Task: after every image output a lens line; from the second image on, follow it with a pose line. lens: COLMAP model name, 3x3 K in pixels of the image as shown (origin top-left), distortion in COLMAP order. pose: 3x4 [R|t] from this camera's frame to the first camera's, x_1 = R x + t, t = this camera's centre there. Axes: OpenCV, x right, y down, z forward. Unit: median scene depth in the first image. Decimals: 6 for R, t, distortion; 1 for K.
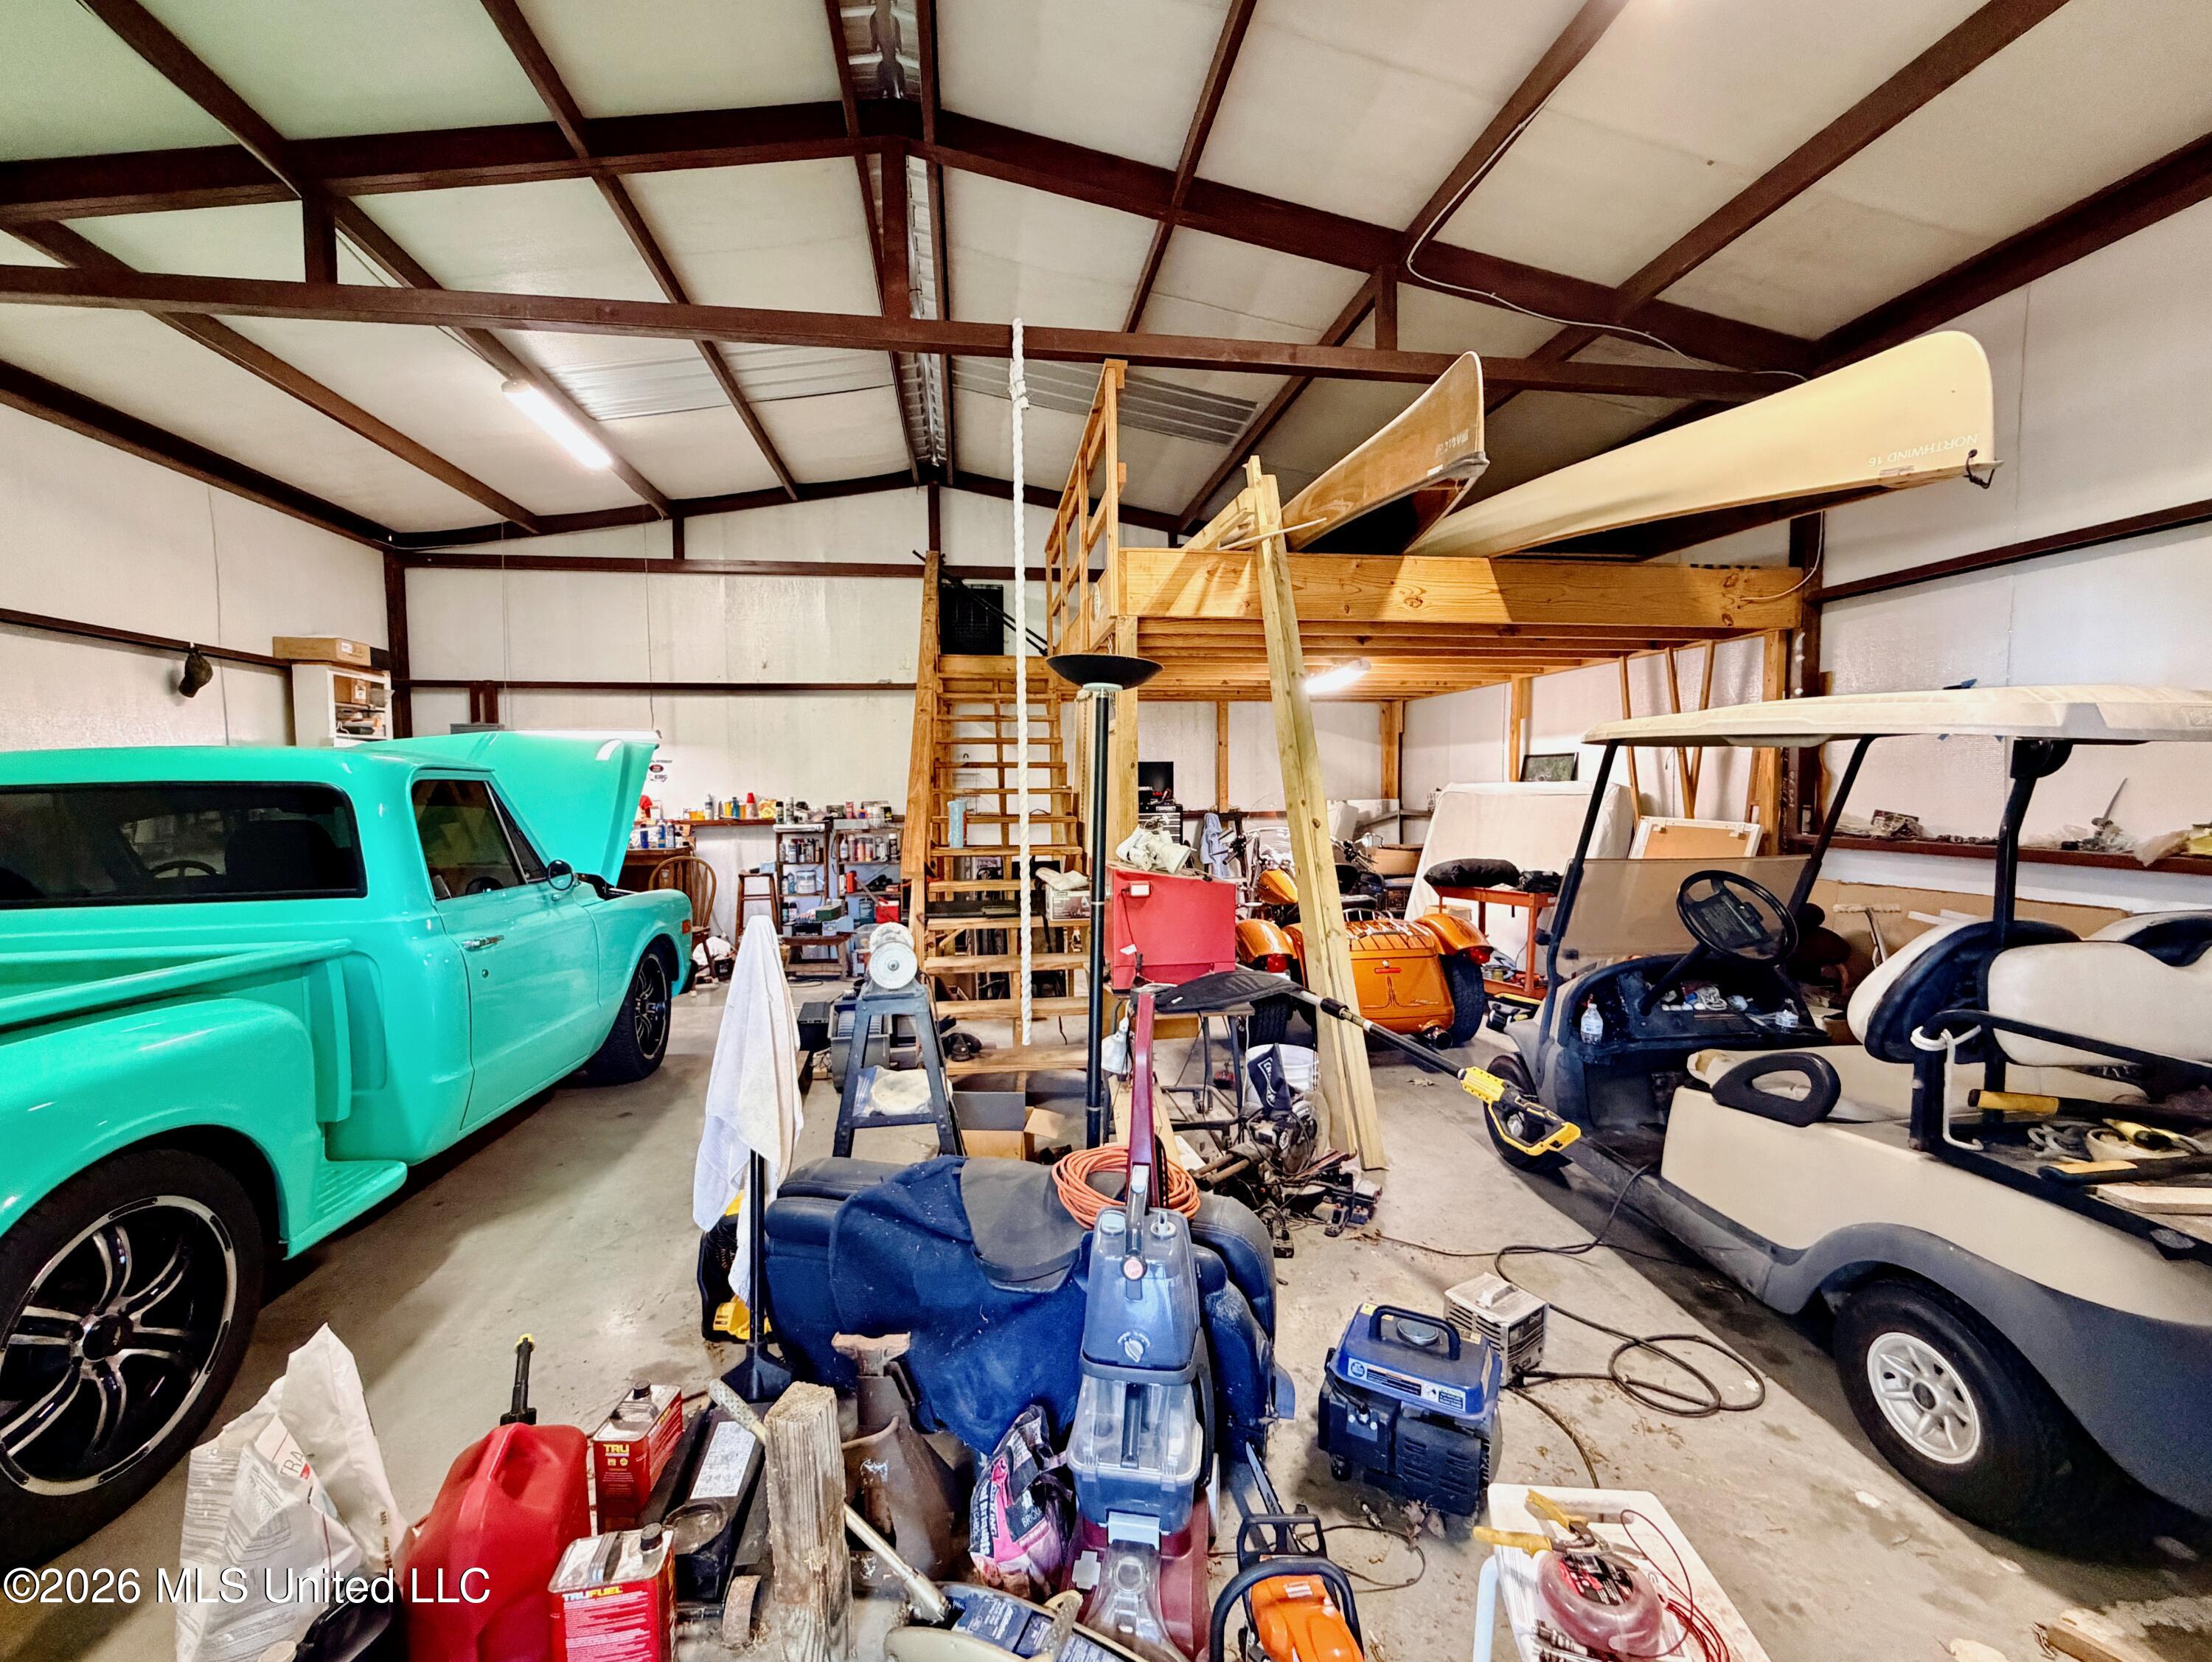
lens RADIAL K [[924.9, 0, 1106.0], [0, 924.9, 831.0], [0, 0, 1]] dist [0.000491, 0.000258]
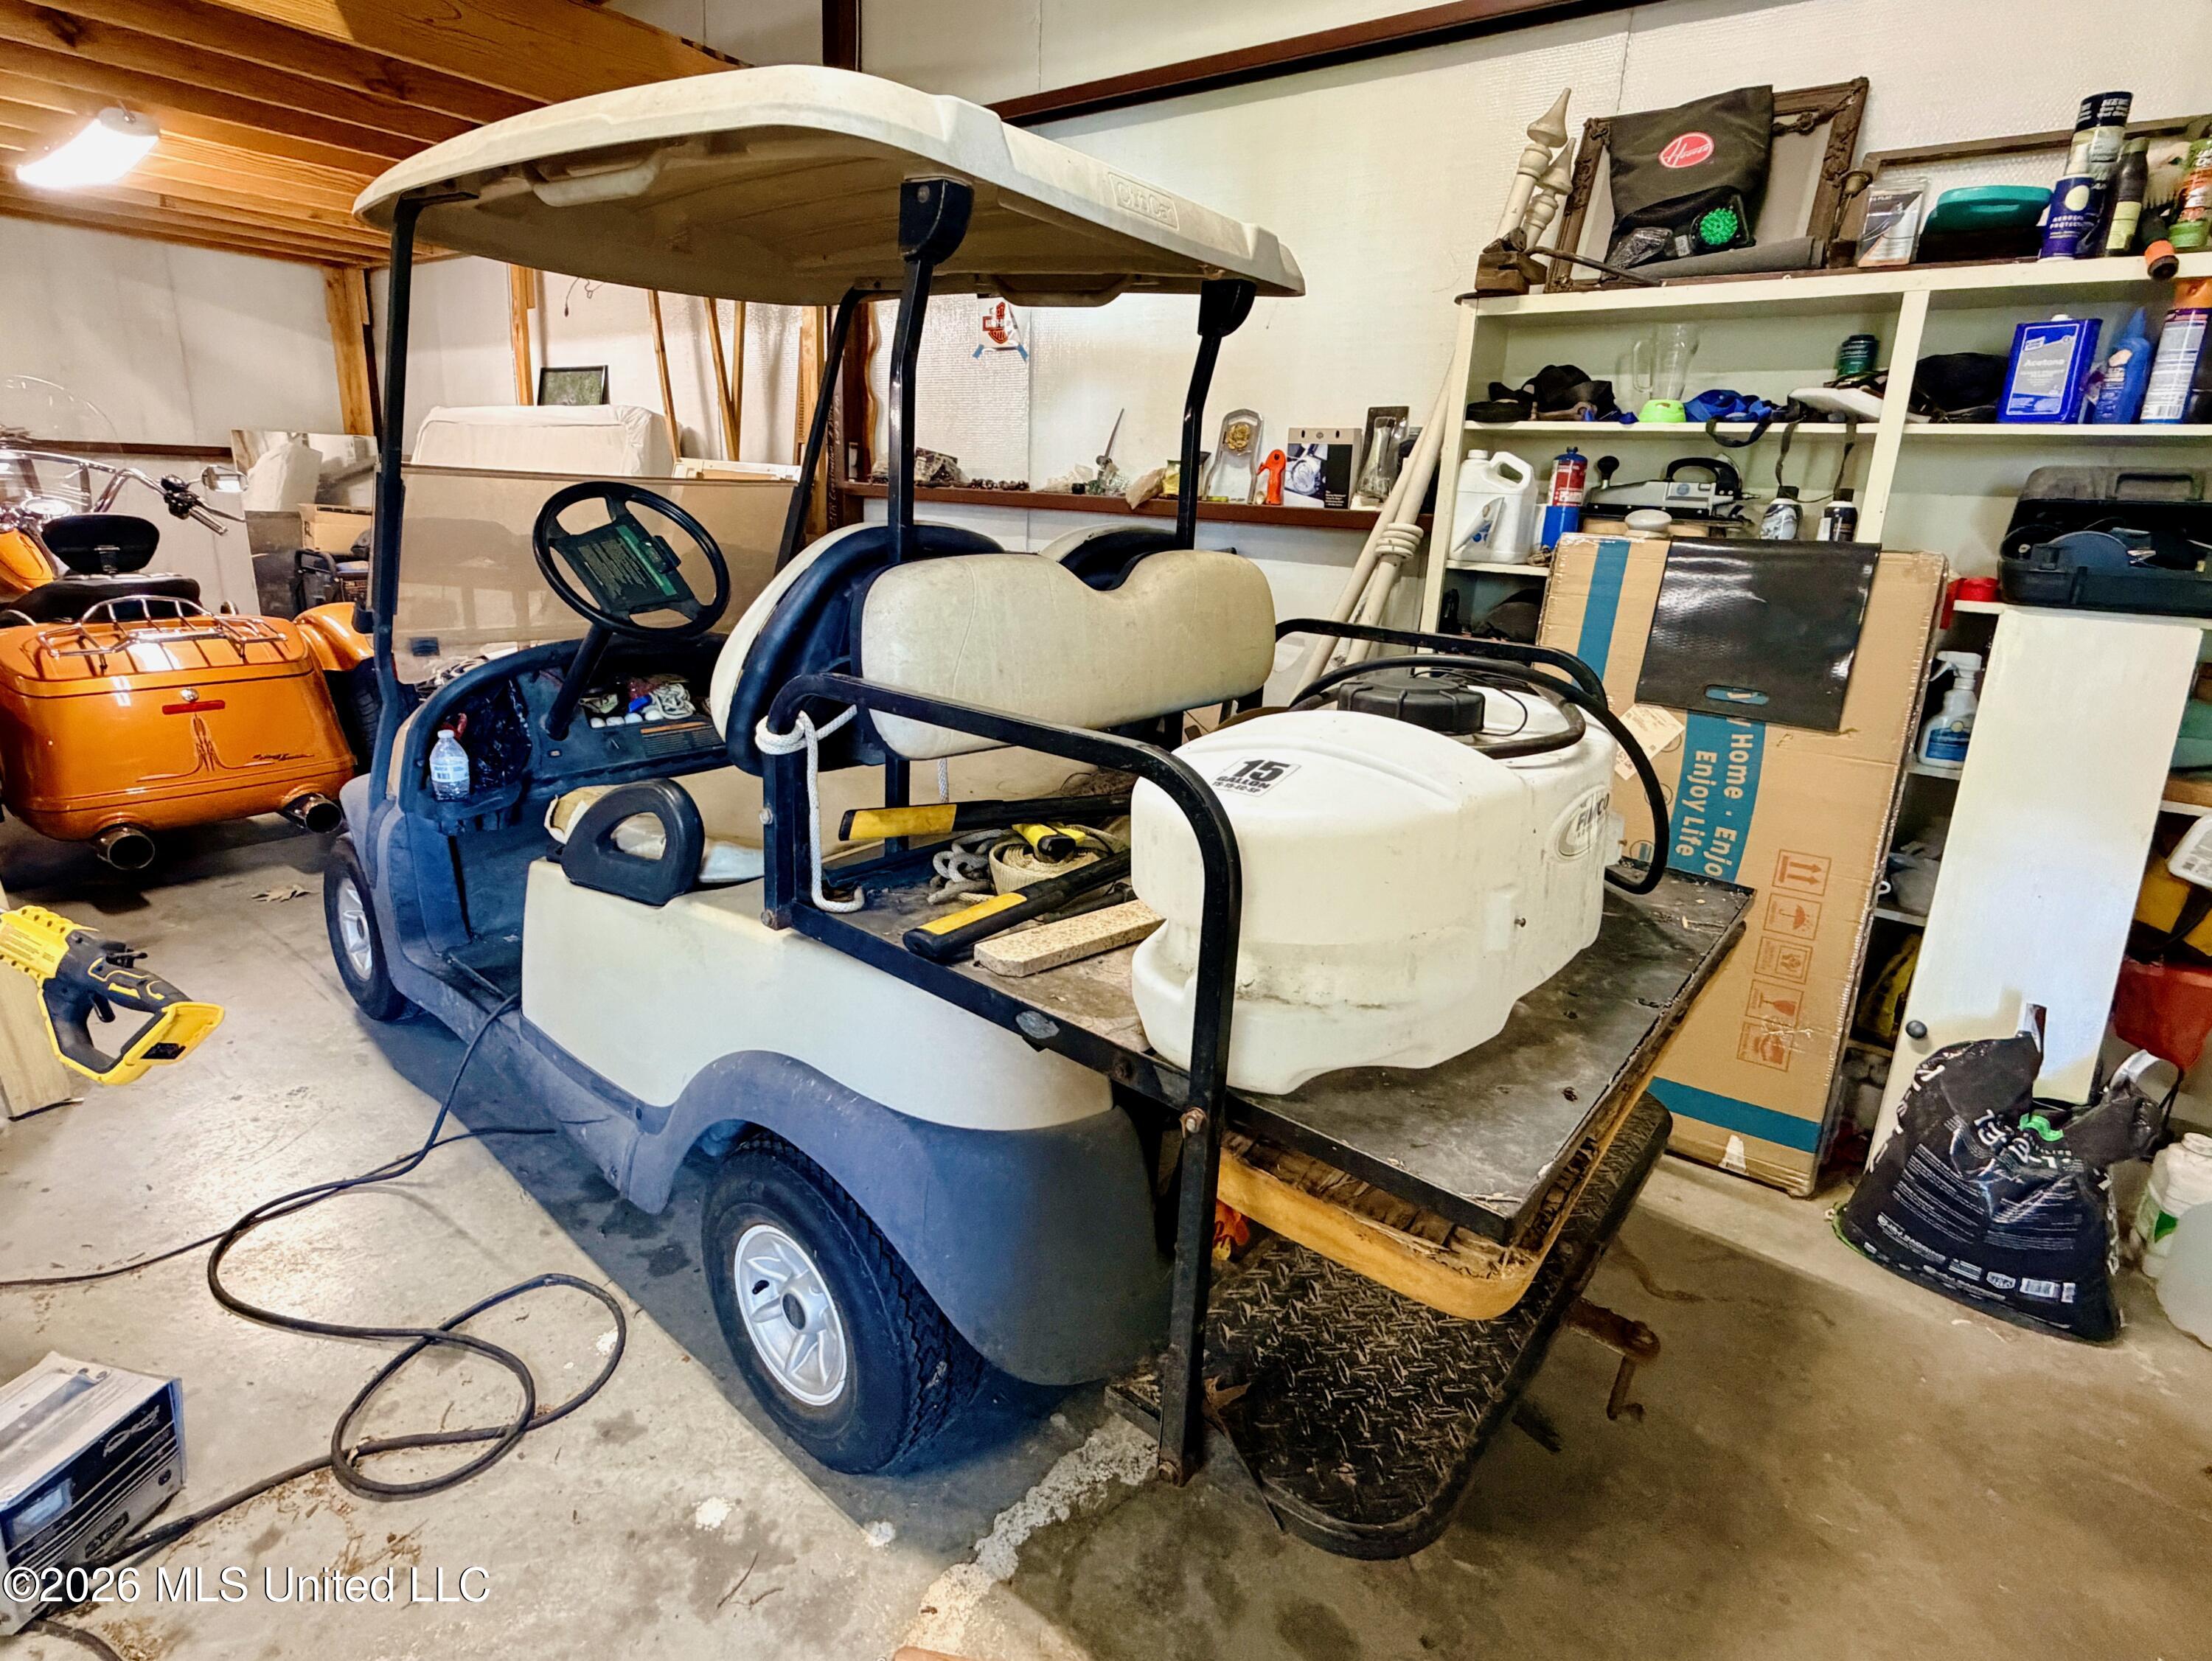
lens RADIAL K [[1157.8, 0, 1106.0], [0, 1157.8, 830.5], [0, 0, 1]] dist [0.037677, -0.000198]
pose [[0.704687, -0.173553, 0.687964, 0.451796], [-0.013488, 0.966170, 0.257552, 0.082366], [-0.709390, -0.190773, 0.678507, 0.317469]]
